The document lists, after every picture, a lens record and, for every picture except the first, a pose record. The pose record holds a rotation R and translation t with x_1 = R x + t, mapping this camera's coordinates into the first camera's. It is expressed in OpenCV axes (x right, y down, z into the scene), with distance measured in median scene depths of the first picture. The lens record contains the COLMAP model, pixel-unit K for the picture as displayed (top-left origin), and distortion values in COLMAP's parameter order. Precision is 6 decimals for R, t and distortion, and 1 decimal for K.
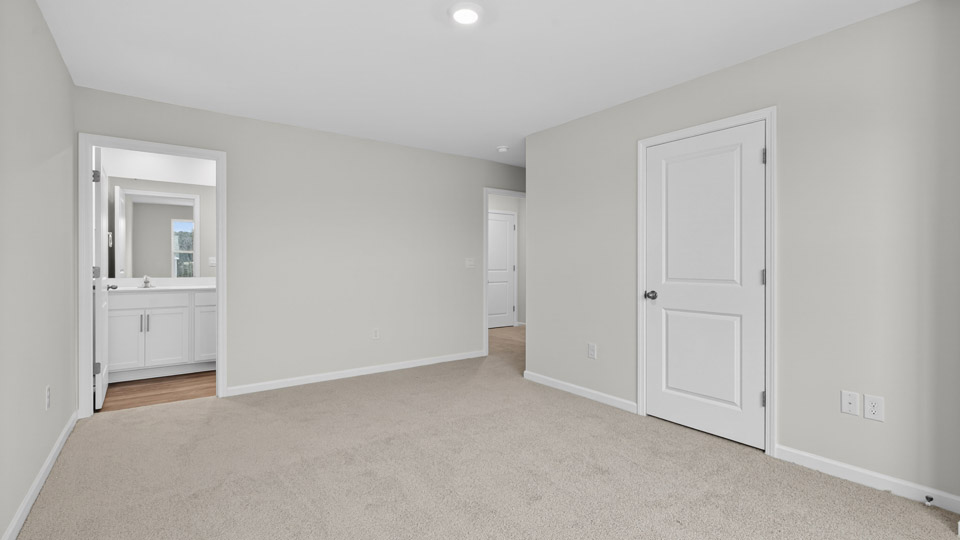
lens RADIAL K [[441.7, 0, 505.6], [0, 441.7, 262.4], [0, 0, 1]] dist [0.001070, 0.000531]
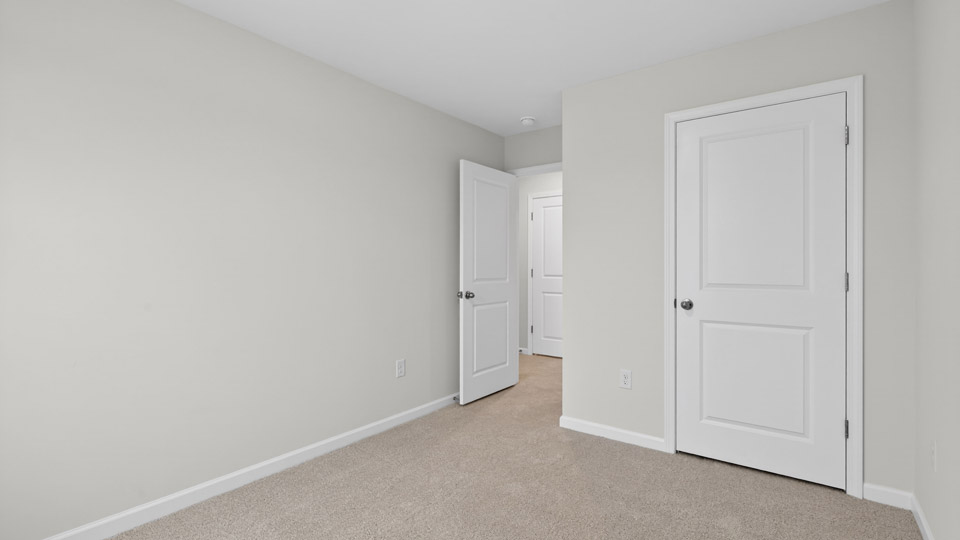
lens RADIAL K [[441.7, 0, 480.9], [0, 441.7, 265.3], [0, 0, 1]] dist [0.001070, 0.000531]
pose [[0.964855, -0.000675, 0.262783, -0.276177], [0.000193, 0.999998, 0.001859, 0.000500], [-0.262783, -0.001743, 0.964853, 0.357717]]
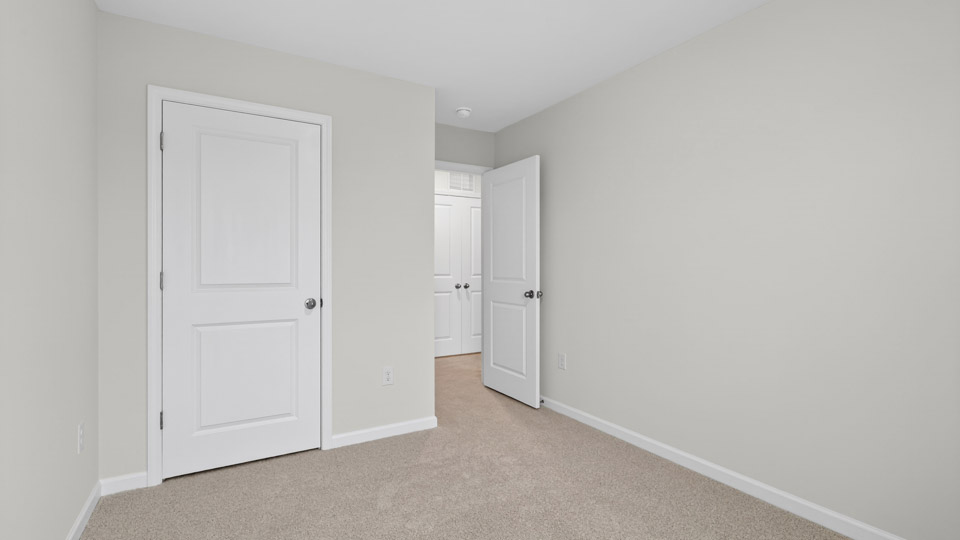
lens RADIAL K [[441.7, 0, 481.7], [0, 441.7, 269.9], [0, 0, 1]] dist [0.001070, 0.000531]
pose [[0.132842, -0.009829, 0.991089, -0.359579], [-0.000198, 0.999951, 0.009943, 0.001655], [-0.991137, -0.001517, 0.132833, 0.468005]]
